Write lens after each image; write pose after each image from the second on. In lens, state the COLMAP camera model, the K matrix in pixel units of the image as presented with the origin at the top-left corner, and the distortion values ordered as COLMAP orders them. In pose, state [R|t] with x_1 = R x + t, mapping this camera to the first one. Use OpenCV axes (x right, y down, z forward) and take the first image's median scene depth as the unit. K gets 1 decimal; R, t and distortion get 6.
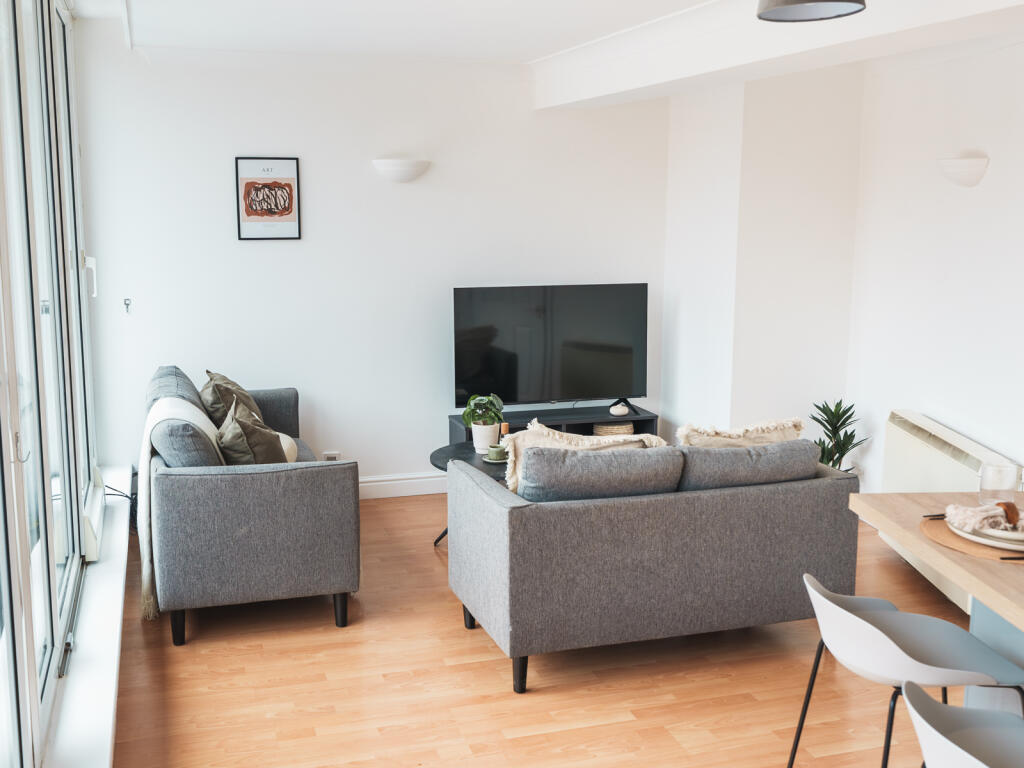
lens RADIAL K [[1136.6, 0, 512.0], [0, 1136.6, 384.0], [0, 0, 1]] dist [0.010493, -0.000112]
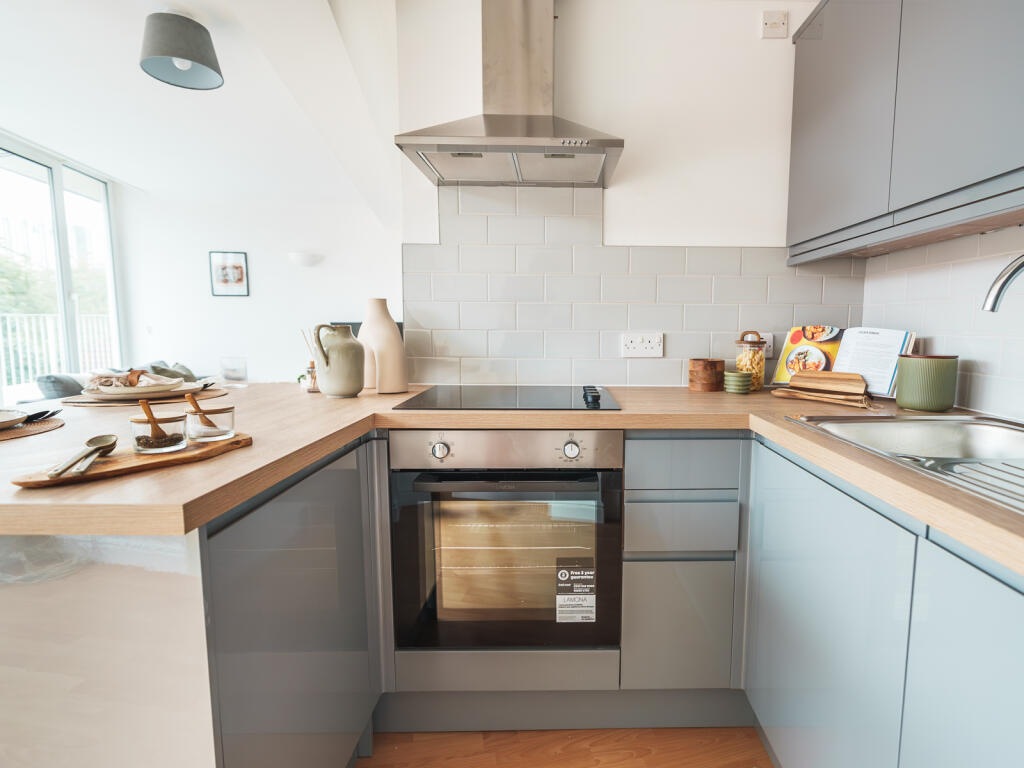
lens RADIAL K [[536.8, 0, 574.0], [0, 536.8, 382.8], [0, 0, 1]] dist [-0.002215, -0.000504]
pose [[0.996253, 0.007714, -0.086146, 0.620255], [-0.013531, 0.997652, -0.067145, 0.098875], [0.085426, 0.068059, 0.994017, 0.254975]]
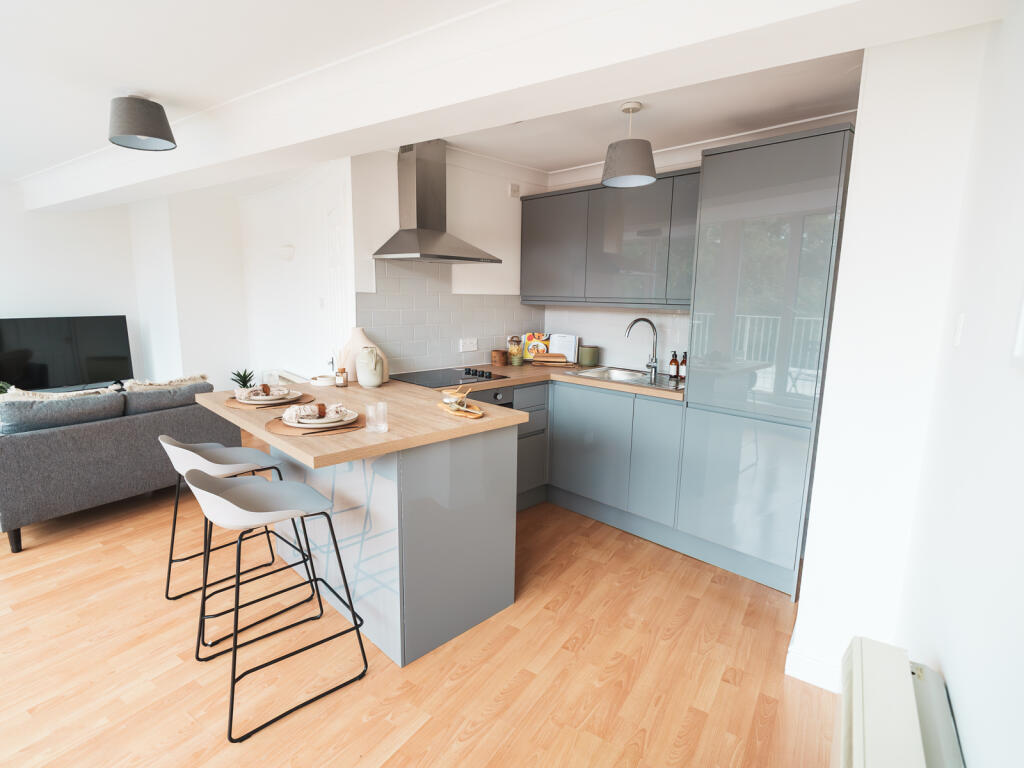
lens RADIAL K [[513.5, 0, 512.0], [0, 513.5, 384.0], [0, 0, 1]] dist [0.000334, 0.000281]
pose [[0.786836, -0.101124, 0.608821, 0.139615], [0.099197, 0.994381, 0.036964, 0.073832], [-0.609138, 0.031308, 0.792446, -0.023261]]
